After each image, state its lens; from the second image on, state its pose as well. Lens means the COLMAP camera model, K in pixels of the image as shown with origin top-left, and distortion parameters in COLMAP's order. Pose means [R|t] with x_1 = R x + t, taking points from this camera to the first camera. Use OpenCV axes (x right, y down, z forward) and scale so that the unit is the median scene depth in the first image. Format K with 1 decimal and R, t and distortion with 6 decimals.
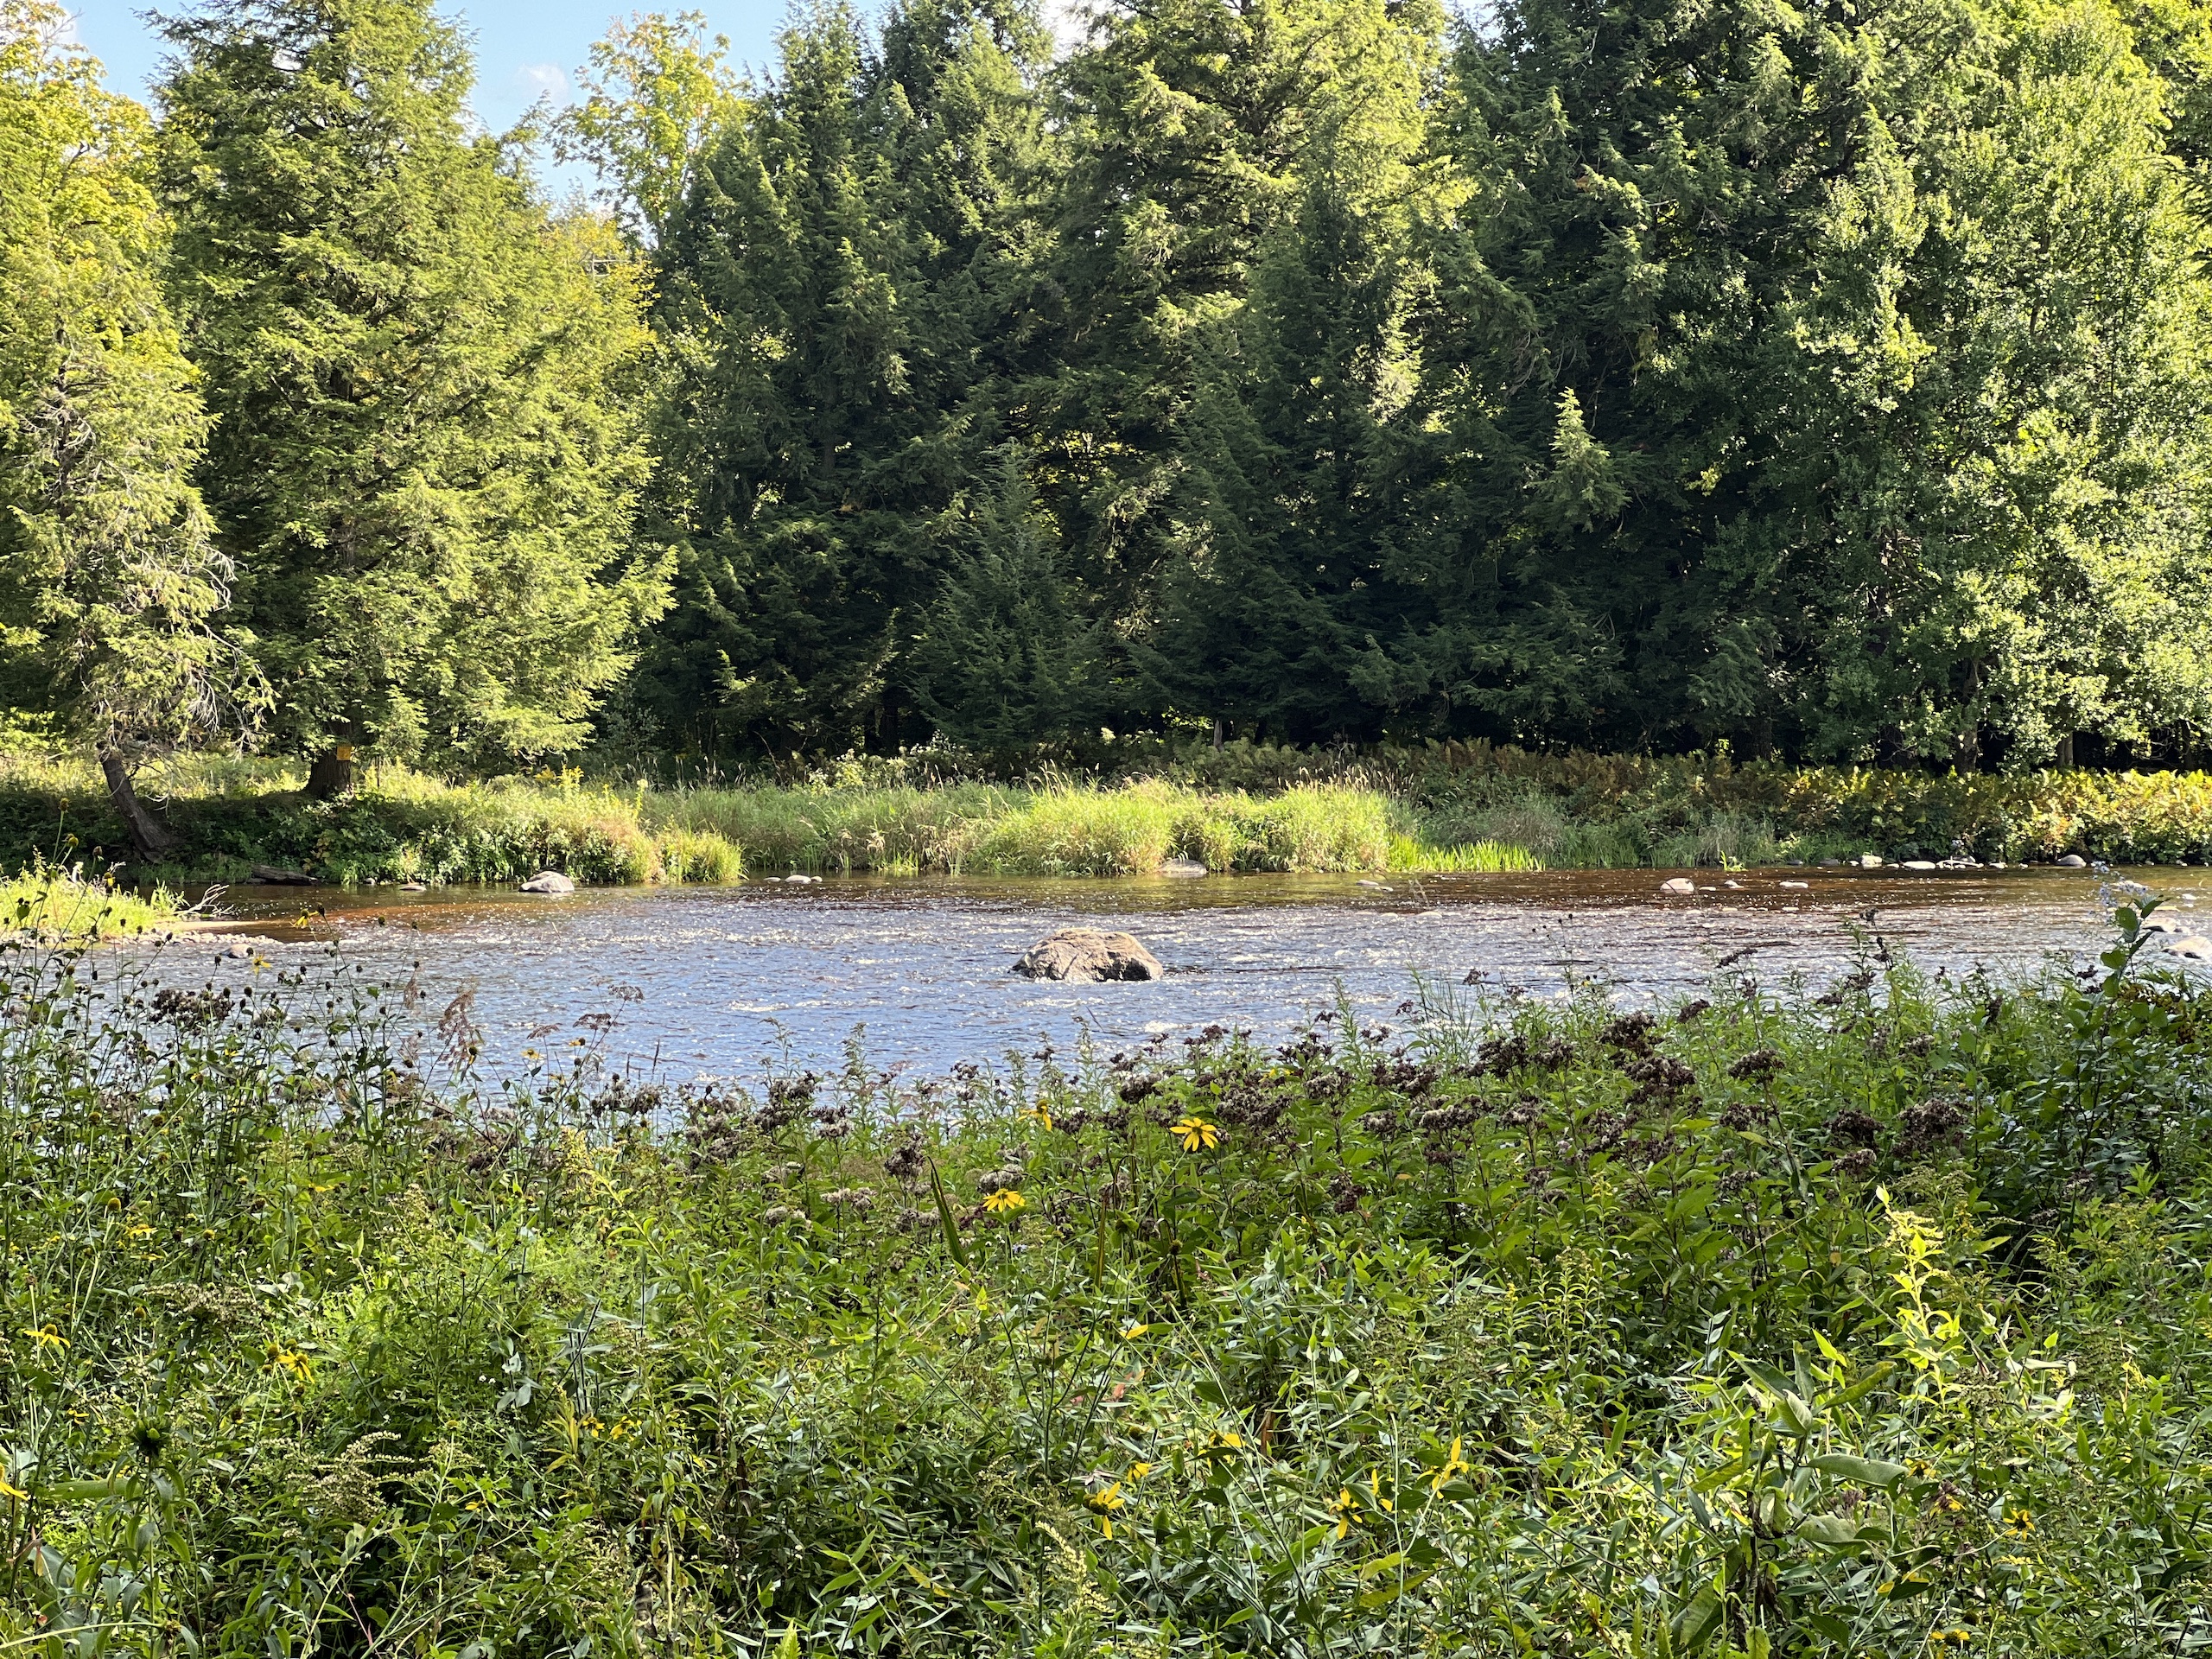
lens RADIAL K [[4988.3, 0, 1132.1], [0, 4988.3, 784.1], [0, 0, 1]] dist [0.106043, 0.000000]
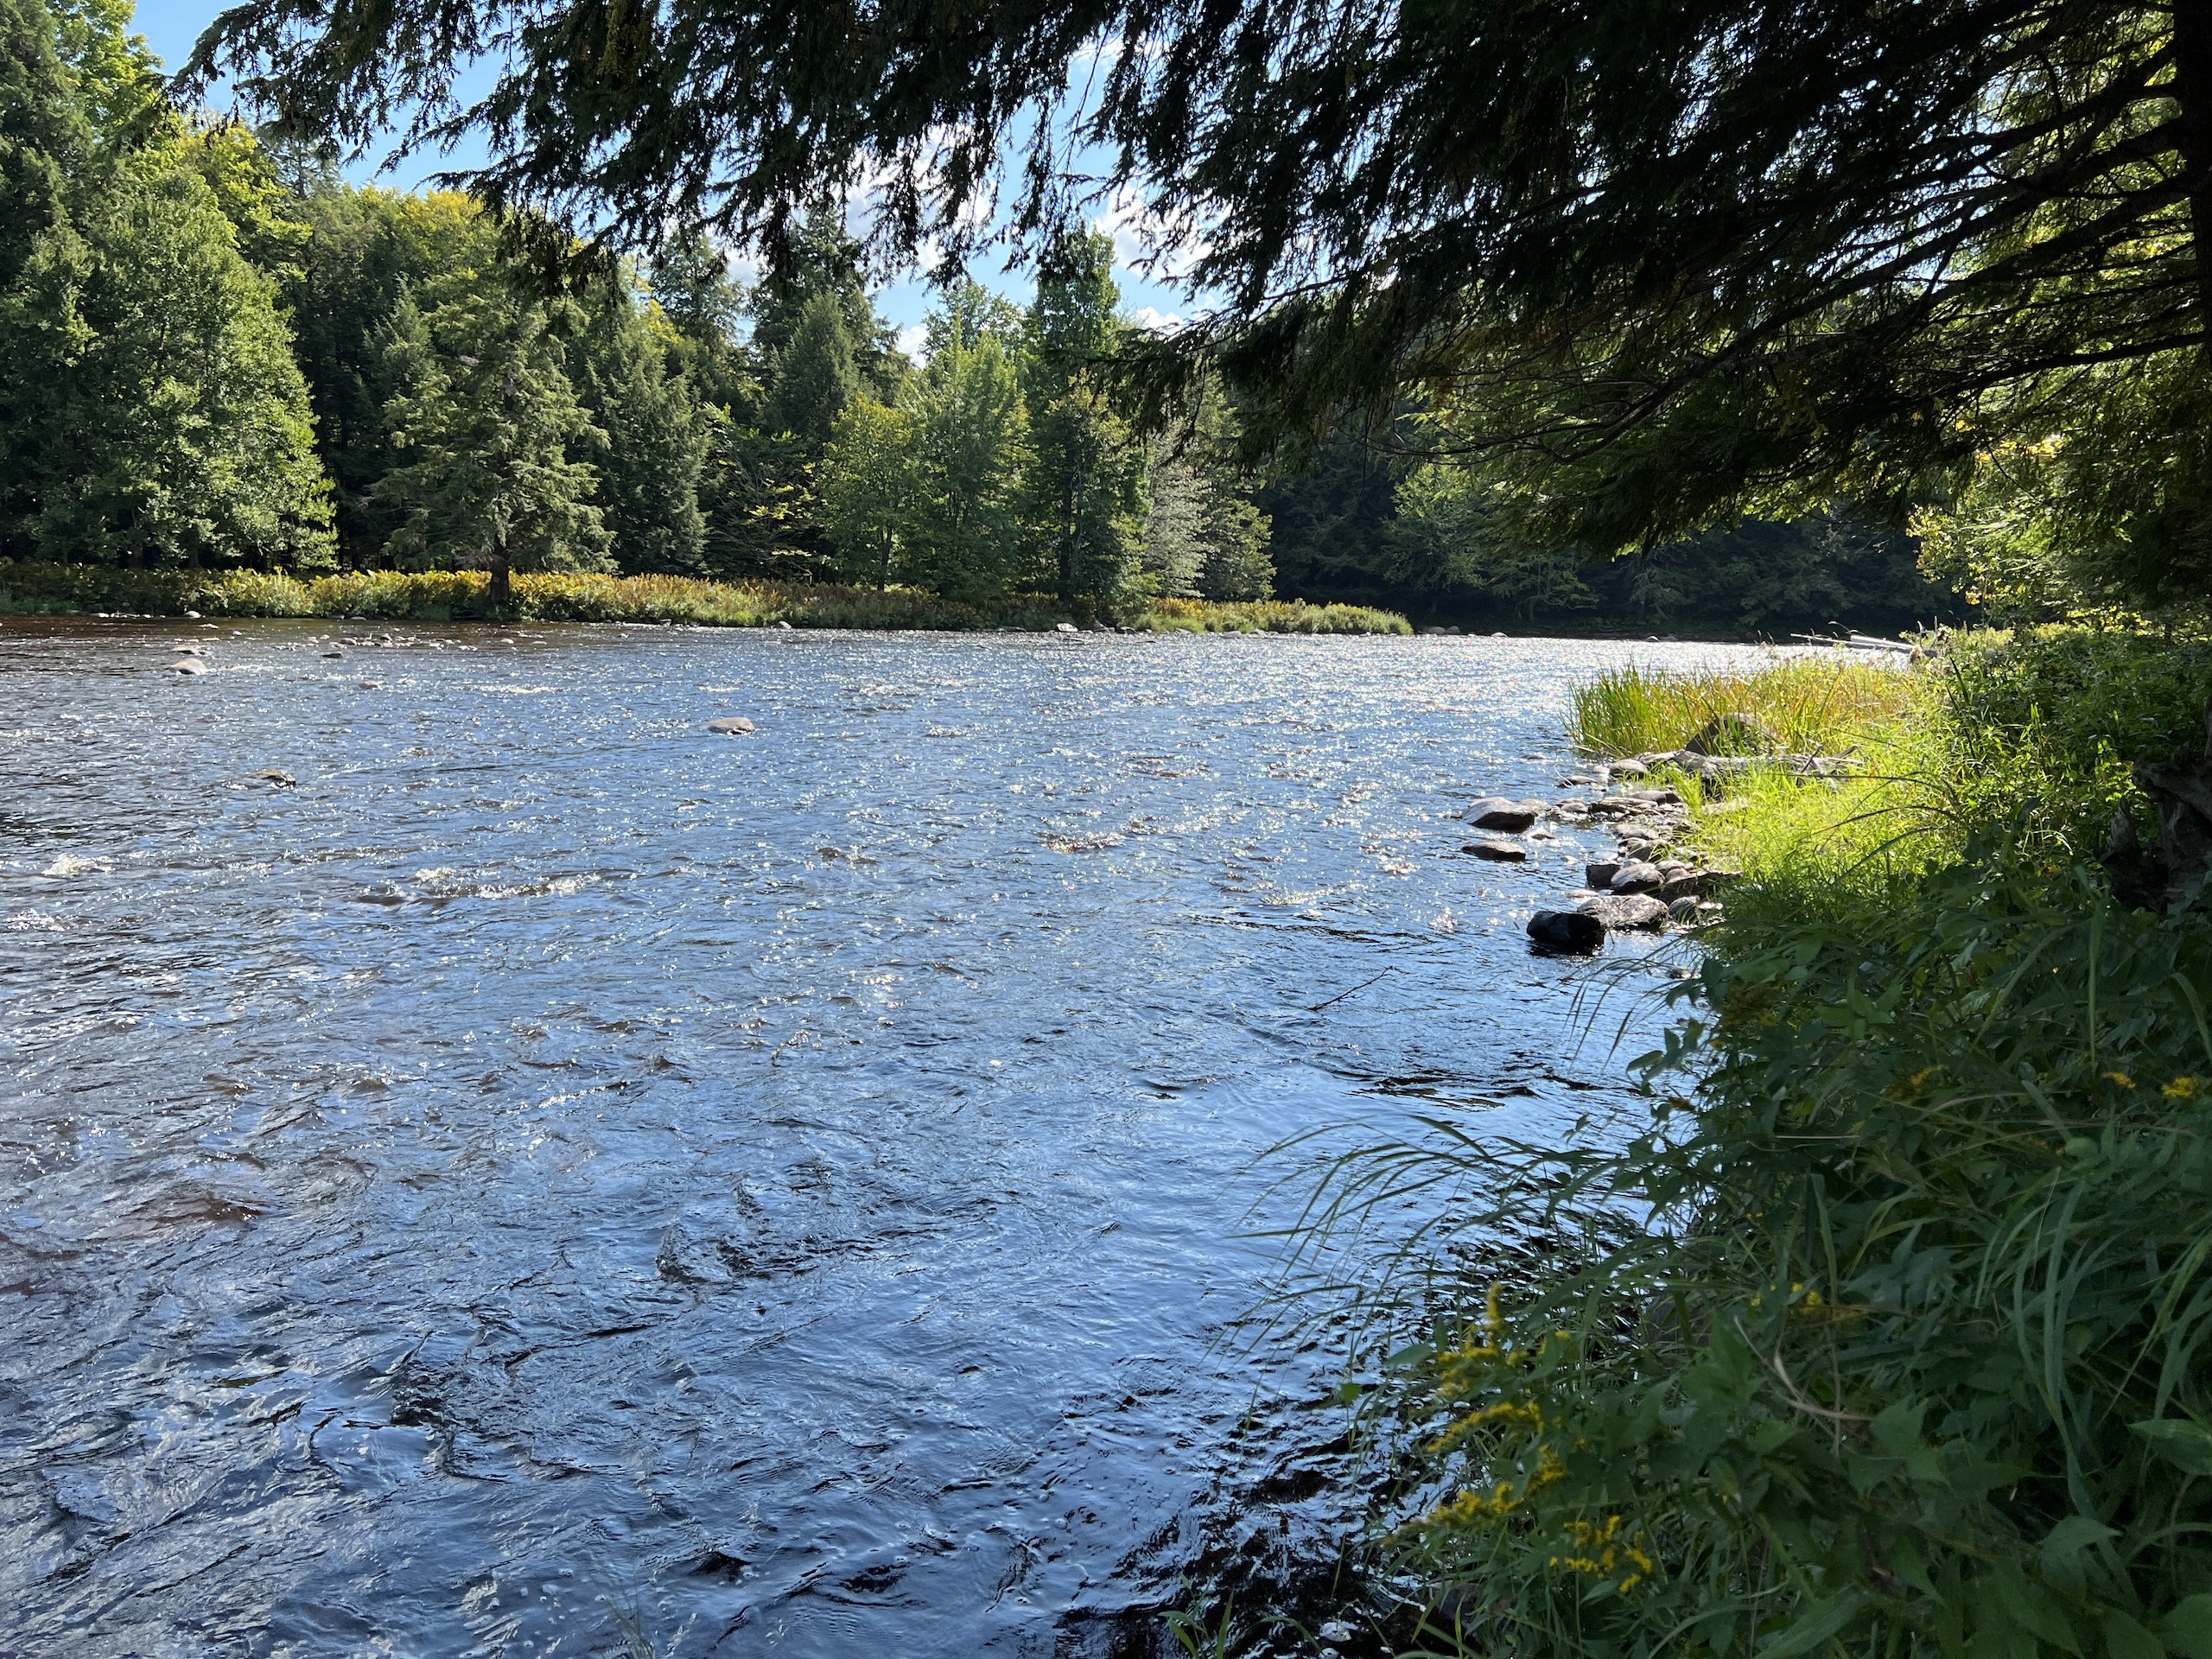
lens RADIAL K [[1663.6, 0, 1100.2], [0, 1663.6, 826.9], [0, 0, 1]] dist [0.057274, -0.062444]
pose [[0.799555, -0.057943, 0.597791, 0.071571], [-0.025971, 0.991069, 0.130799, 0.002938], [-0.600031, -0.120106, 0.790909, 0.253811]]
